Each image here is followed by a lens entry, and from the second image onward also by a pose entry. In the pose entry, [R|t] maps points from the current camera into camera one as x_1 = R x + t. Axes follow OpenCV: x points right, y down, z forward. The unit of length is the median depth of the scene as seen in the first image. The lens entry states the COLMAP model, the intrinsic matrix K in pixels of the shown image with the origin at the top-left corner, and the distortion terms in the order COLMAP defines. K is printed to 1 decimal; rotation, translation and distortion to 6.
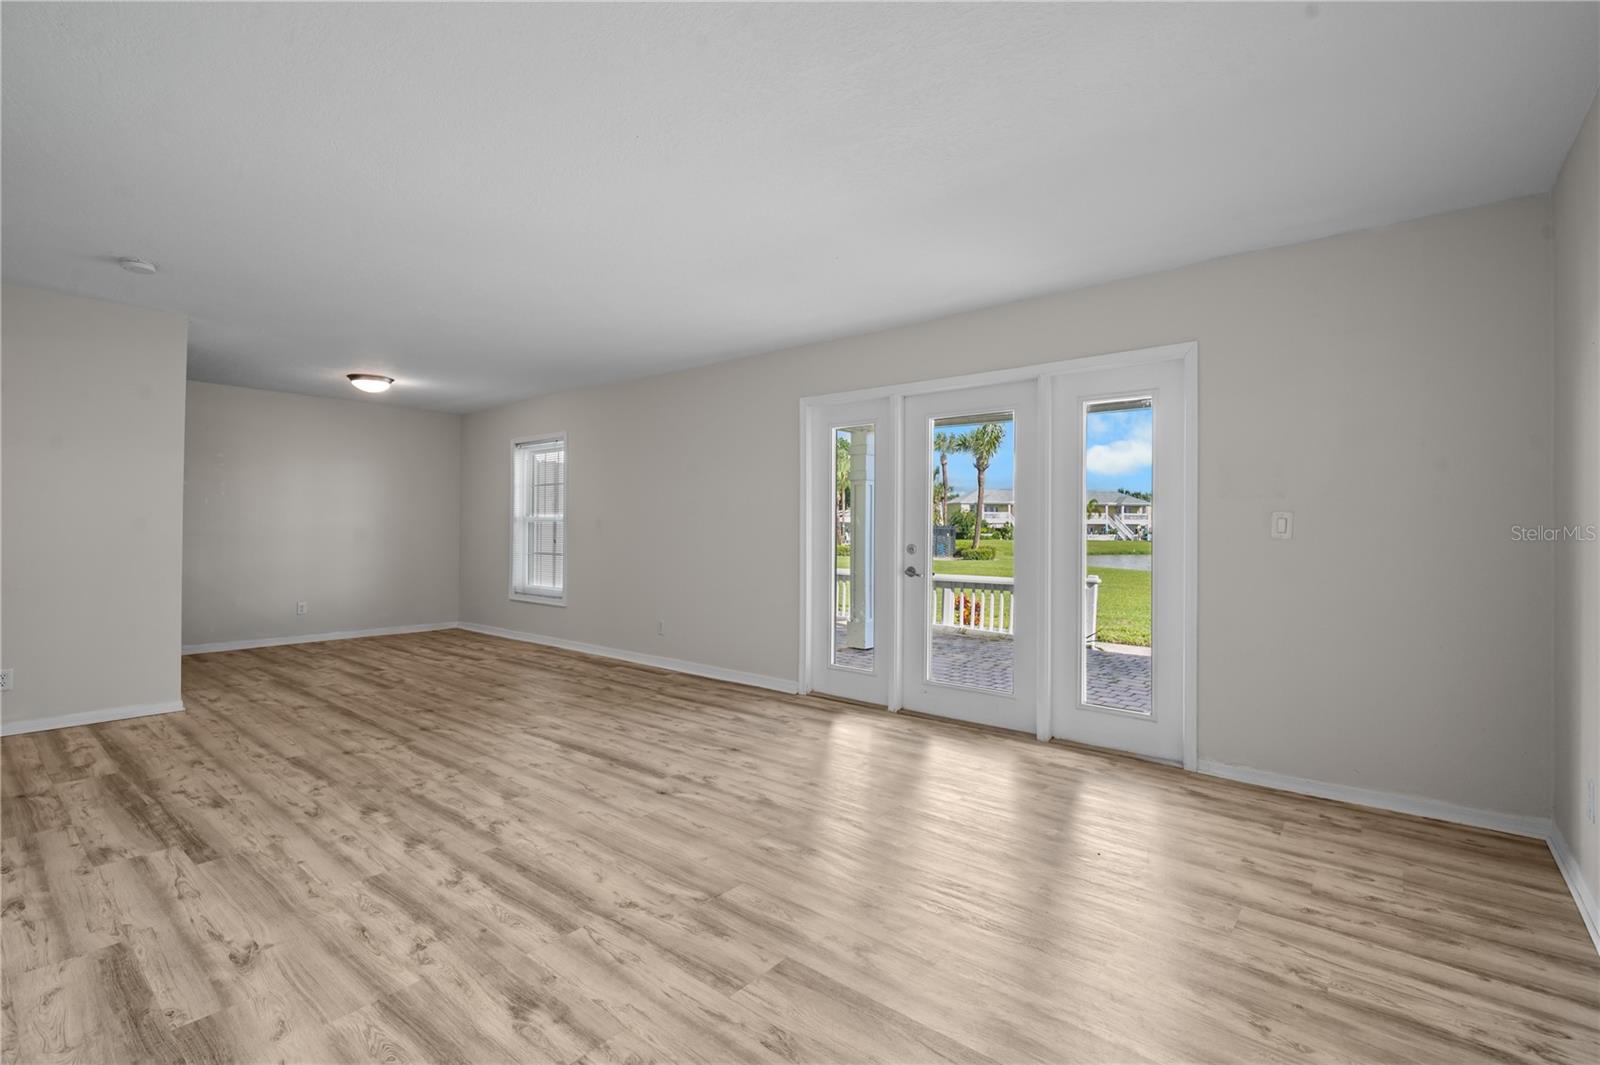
lens RADIAL K [[713.9, 0, 798.8], [0, 713.9, 539.2], [0, 0, 1]] dist [0.001931, 0.000070]
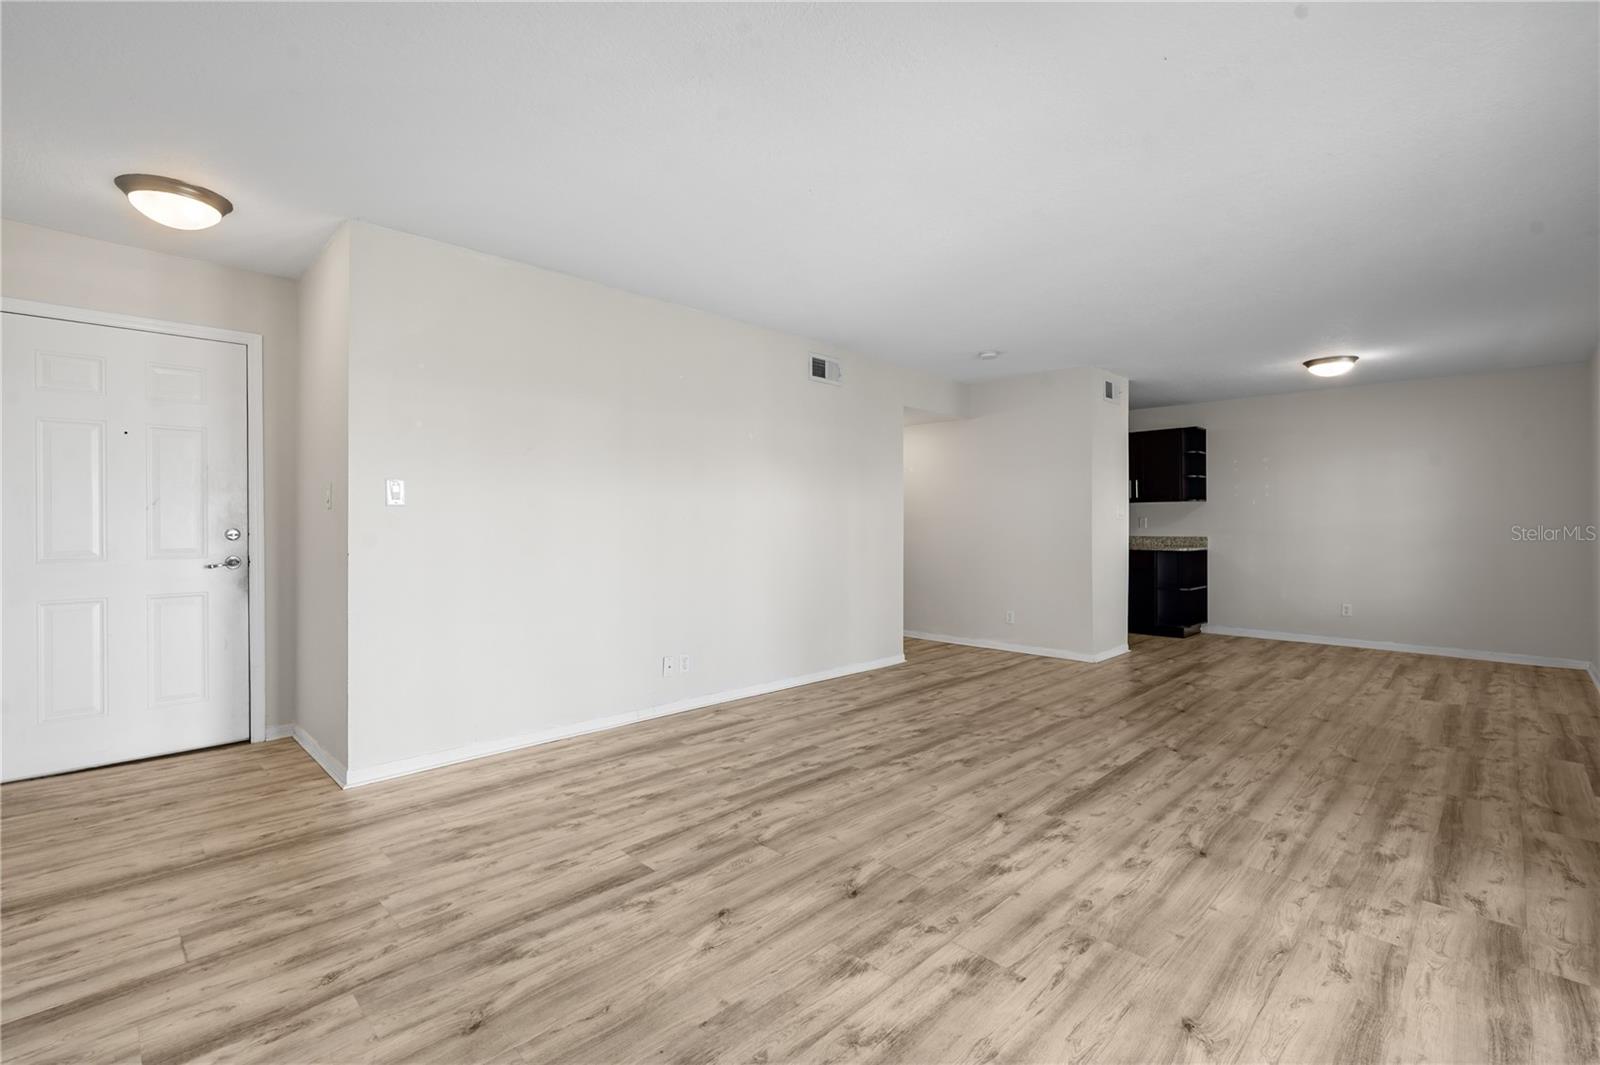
lens RADIAL K [[713.9, 0, 803.5], [0, 713.9, 527.2], [0, 0, 1]] dist [0.001931, 0.000070]
pose [[-0.083245, -0.005489, -0.996514, 0.725015], [-0.014219, 0.999890, -0.004320, 0.002357], [0.996428, 0.013810, -0.083314, 0.830814]]
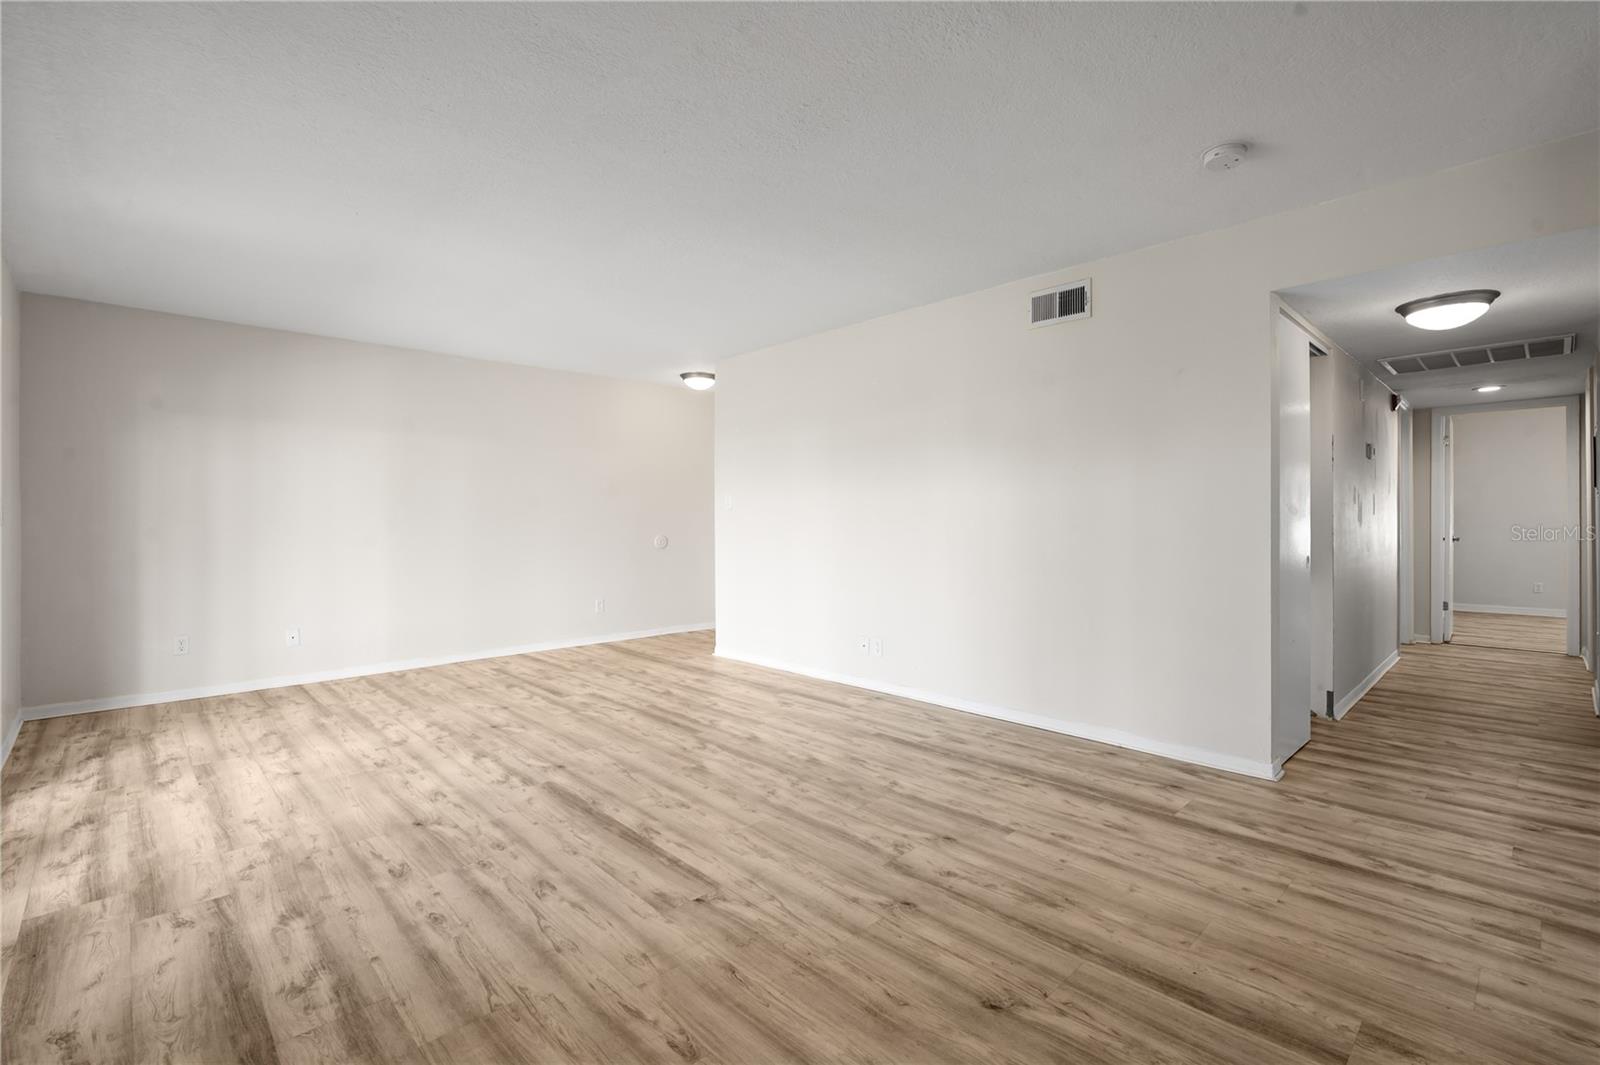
lens RADIAL K [[713.9, 0, 808.4], [0, 713.9, 524.4], [0, 0, 1]] dist [0.001931, 0.000070]
pose [[-0.993935, -0.004398, 0.109880, -0.676407], [-0.002238, 0.999802, 0.019774, -0.026224], [-0.109945, 0.019408, -0.993748, 2.019905]]
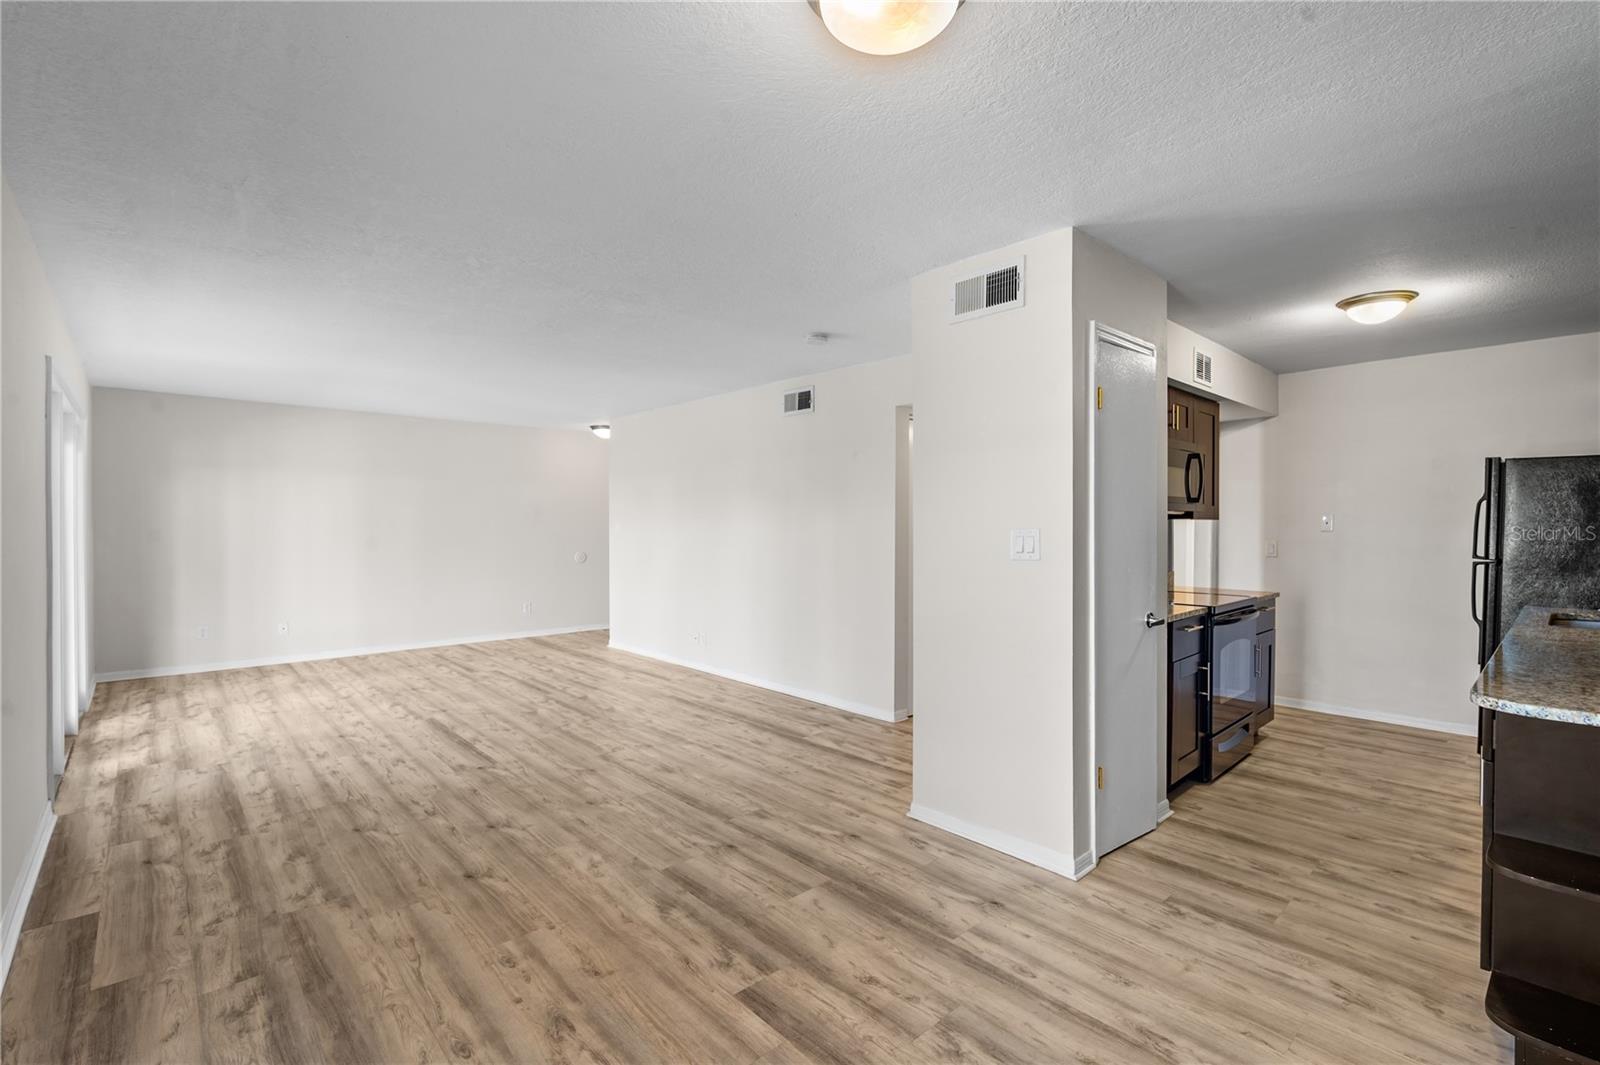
lens RADIAL K [[713.9, 0, 806.7], [0, 713.9, 534.1], [0, 0, 1]] dist [0.001931, 0.000070]
pose [[-0.991166, -0.011342, 0.132138, -1.232217], [-0.008042, 0.999643, 0.025486, -0.096679], [-0.132380, 0.024198, -0.990904, 2.514731]]
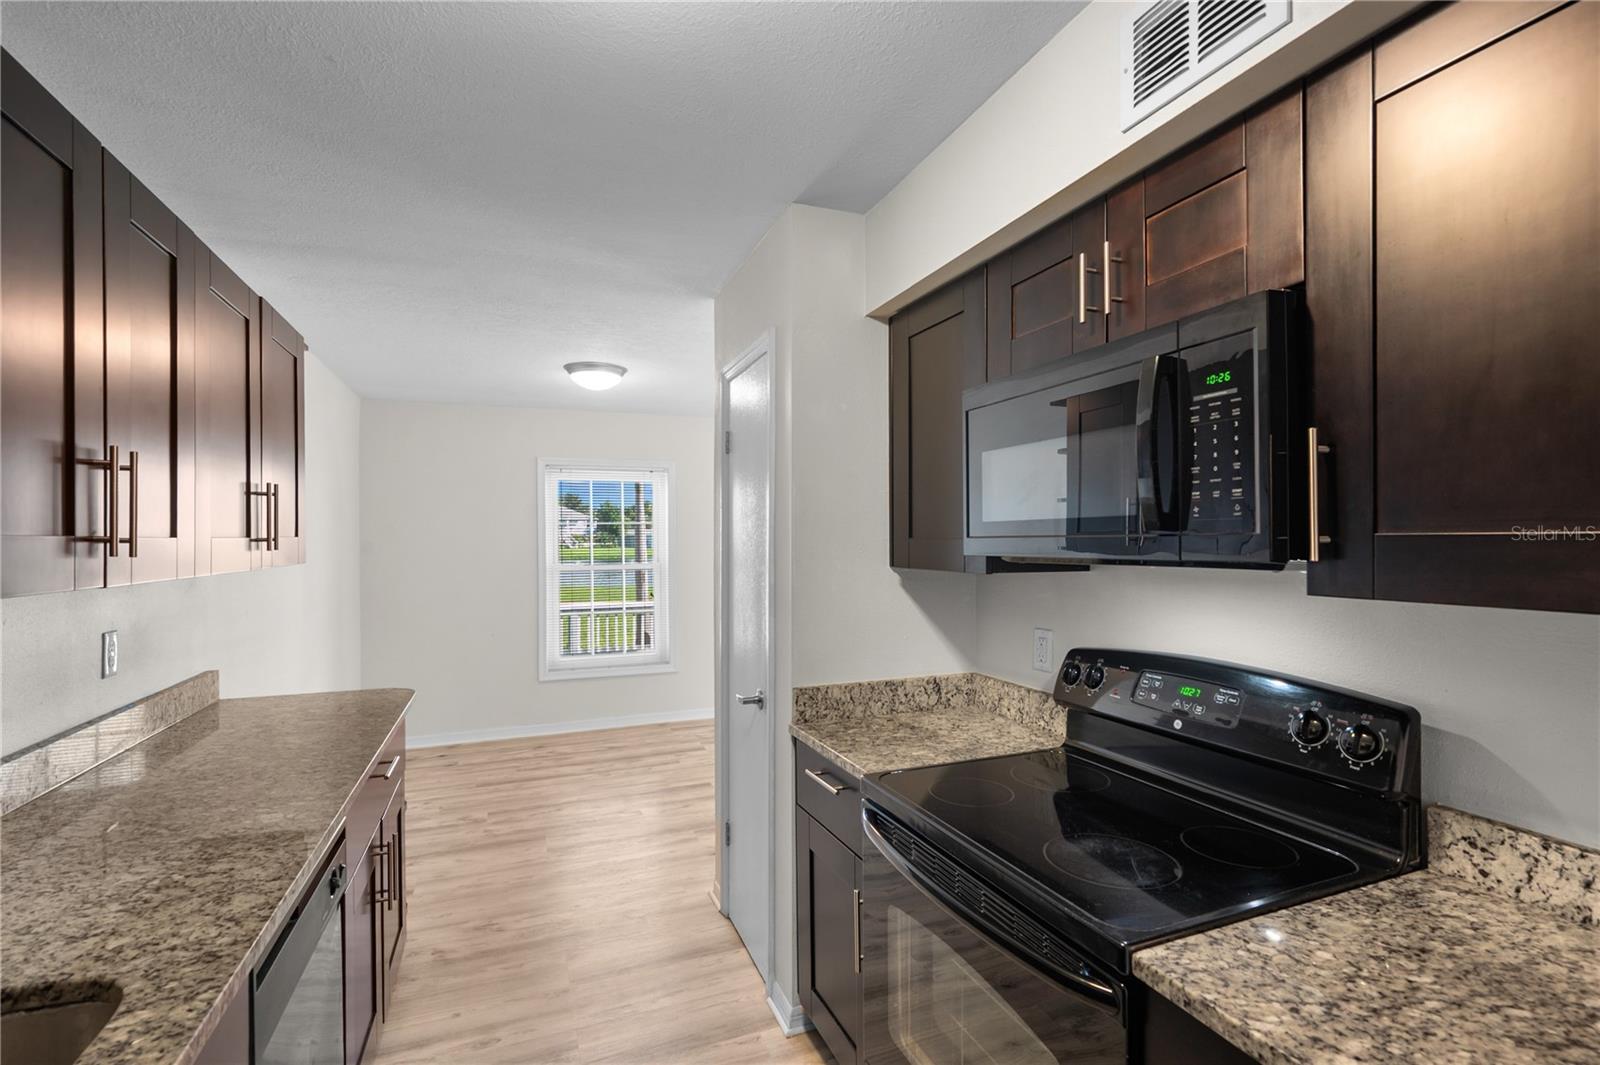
lens RADIAL K [[713.9, 0, 803.2], [0, 713.9, 546.7], [0, 0, 1]] dist [0.001931, 0.000070]
pose [[0.474652, -0.016360, 0.880021, -2.232130], [0.021396, 0.999746, 0.007046, -0.126609], [-0.879913, 0.015484, 0.474882, 1.037979]]
